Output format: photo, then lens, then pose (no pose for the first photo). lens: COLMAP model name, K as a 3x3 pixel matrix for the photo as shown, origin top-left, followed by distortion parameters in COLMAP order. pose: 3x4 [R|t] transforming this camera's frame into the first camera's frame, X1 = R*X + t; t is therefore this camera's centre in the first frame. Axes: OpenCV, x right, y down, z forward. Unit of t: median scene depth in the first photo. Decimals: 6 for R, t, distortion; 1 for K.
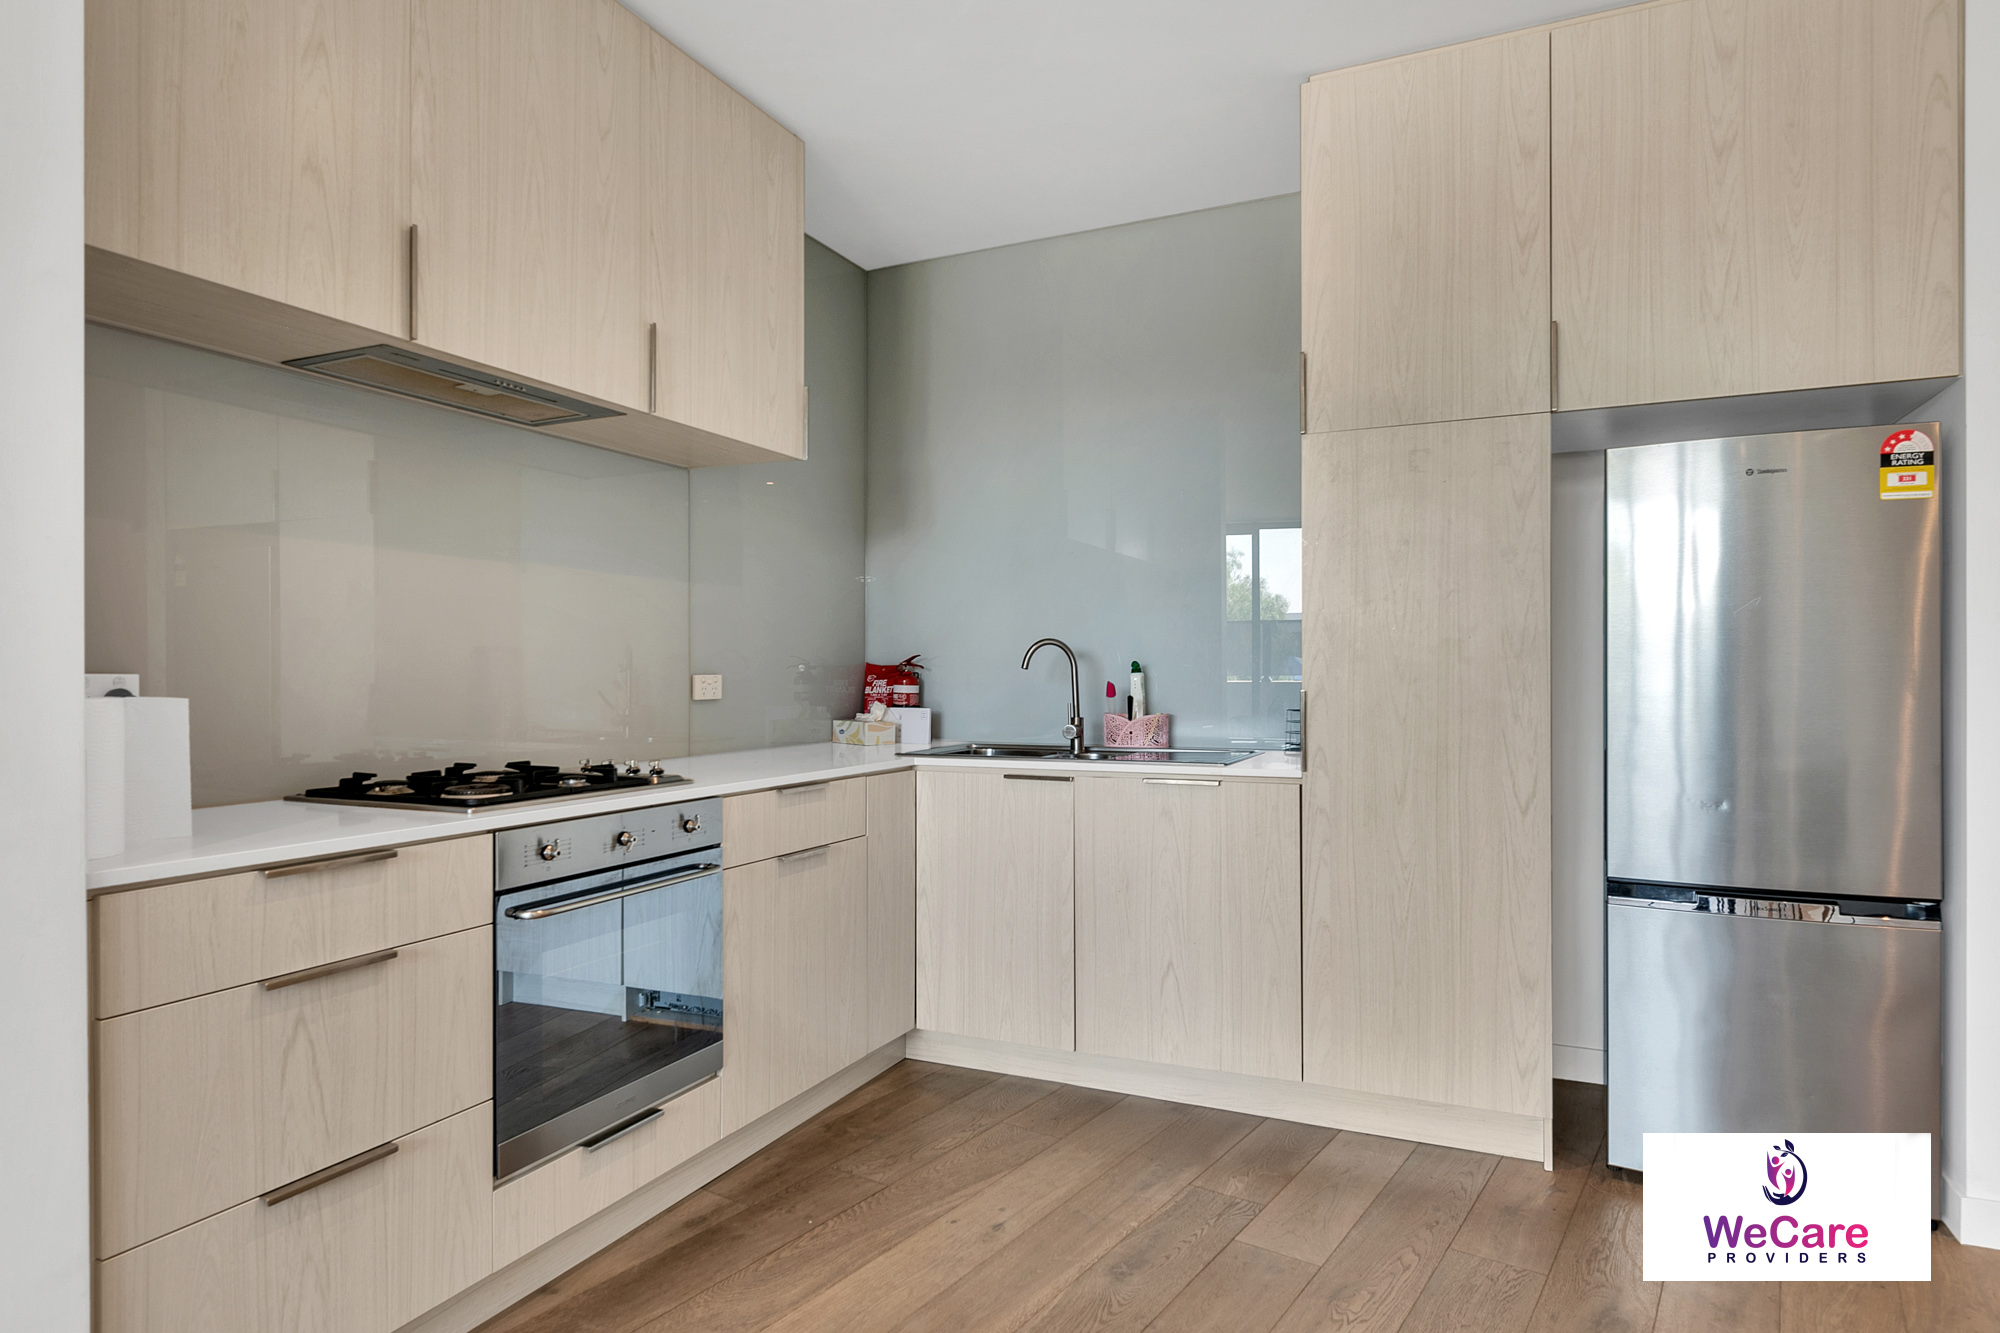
lens RADIAL K [[1125.2, 0, 1001.6], [0, 1125.2, 677.6], [0, 0, 1]] dist [-0.003153, -0.002377]
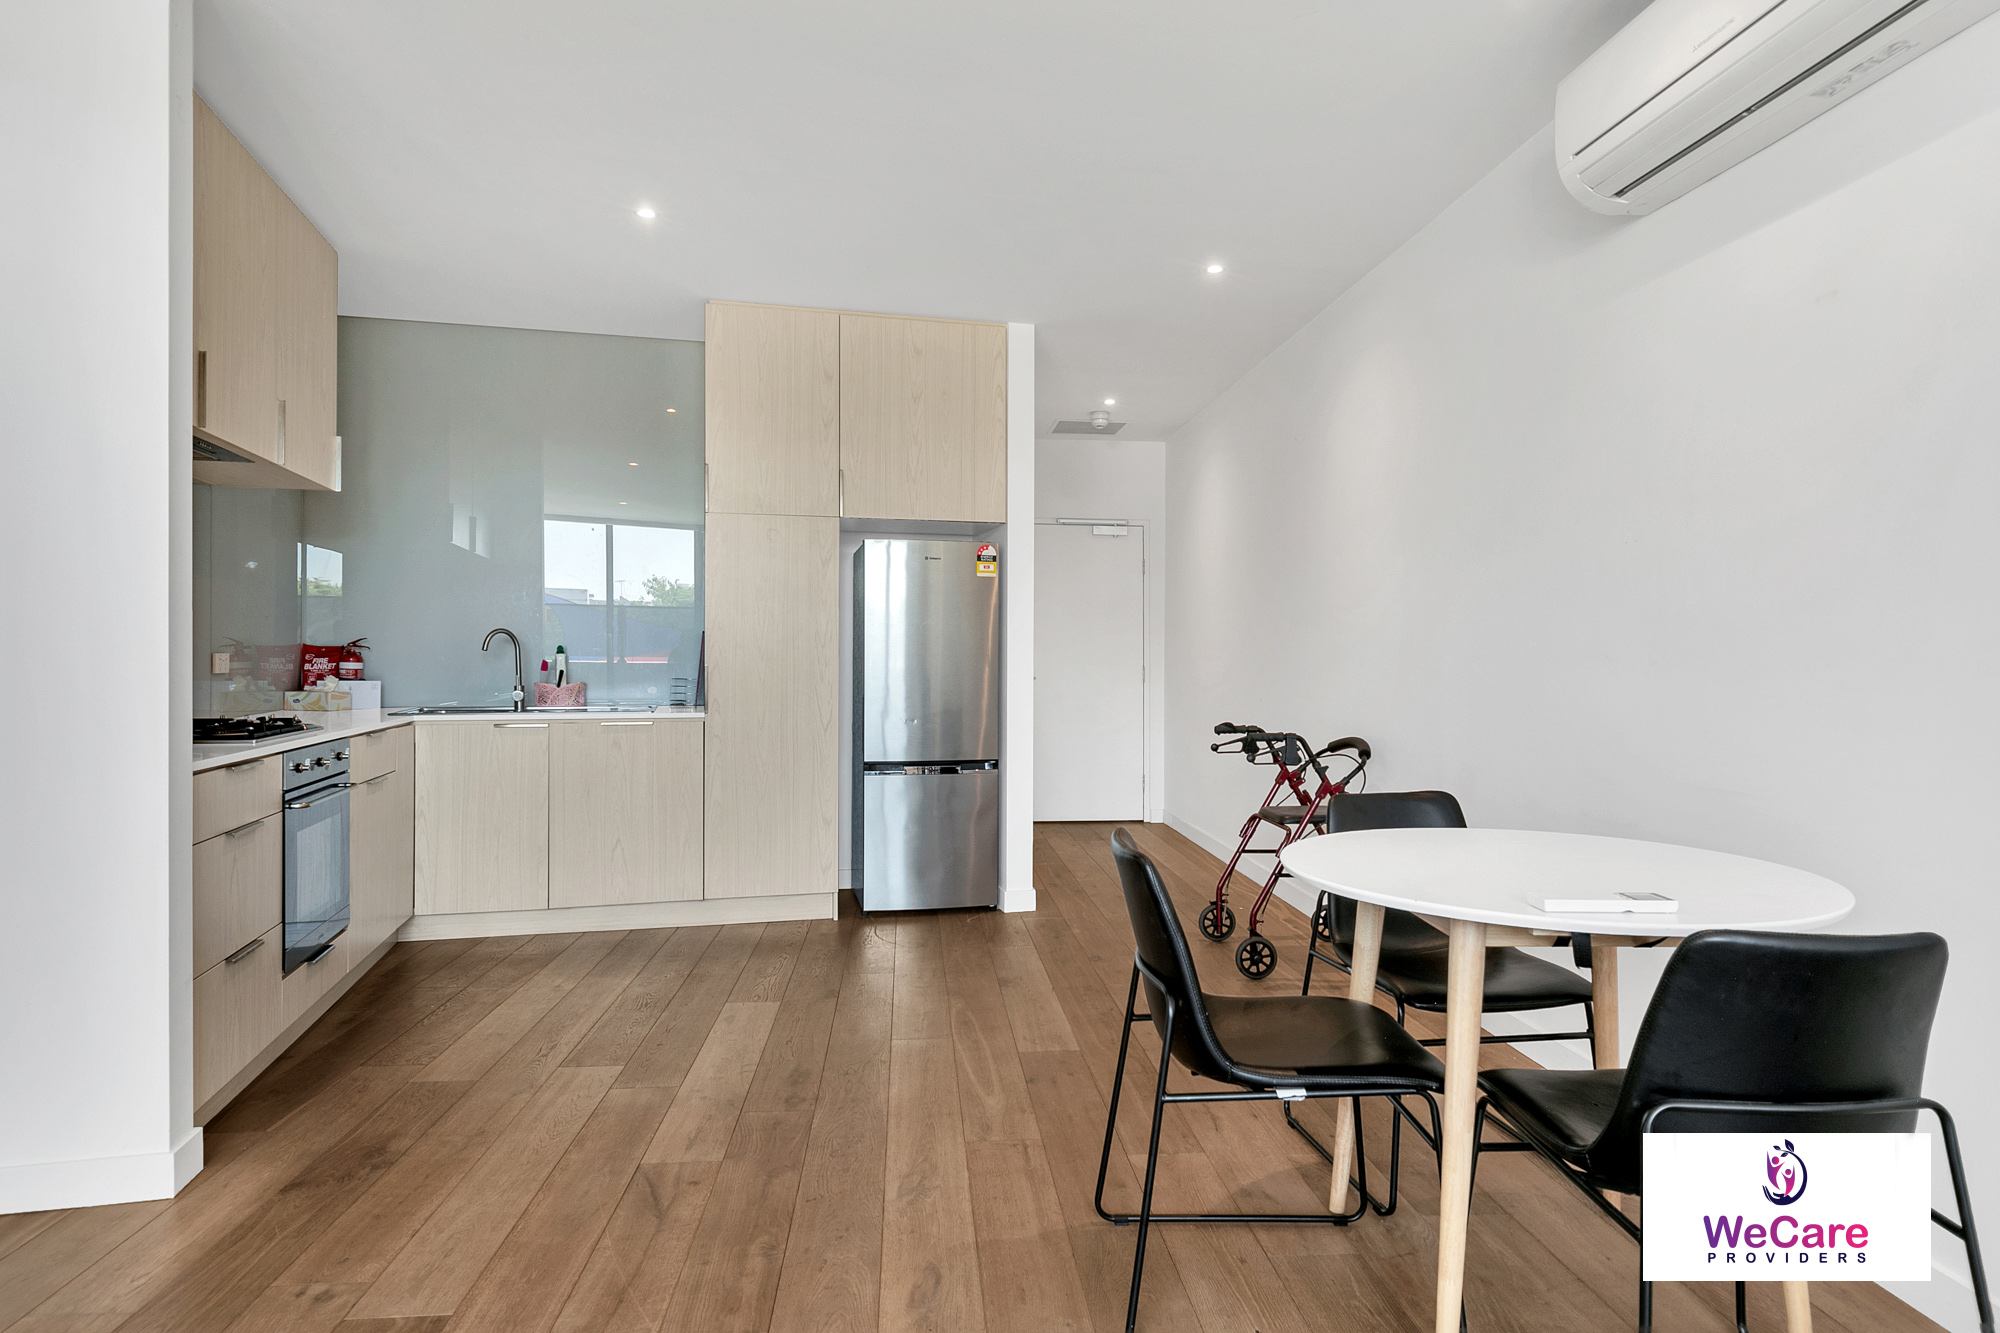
lens RADIAL K [[1125.2, 0, 997.2], [0, 1125.2, 663.7], [0, 0, 1]] dist [-0.003153, -0.002377]
pose [[0.773905, 0.001971, 0.633298, -0.493445], [-0.003738, 0.999992, 0.001455, 0.005621], [-0.633290, -0.003493, 0.773906, -0.620769]]
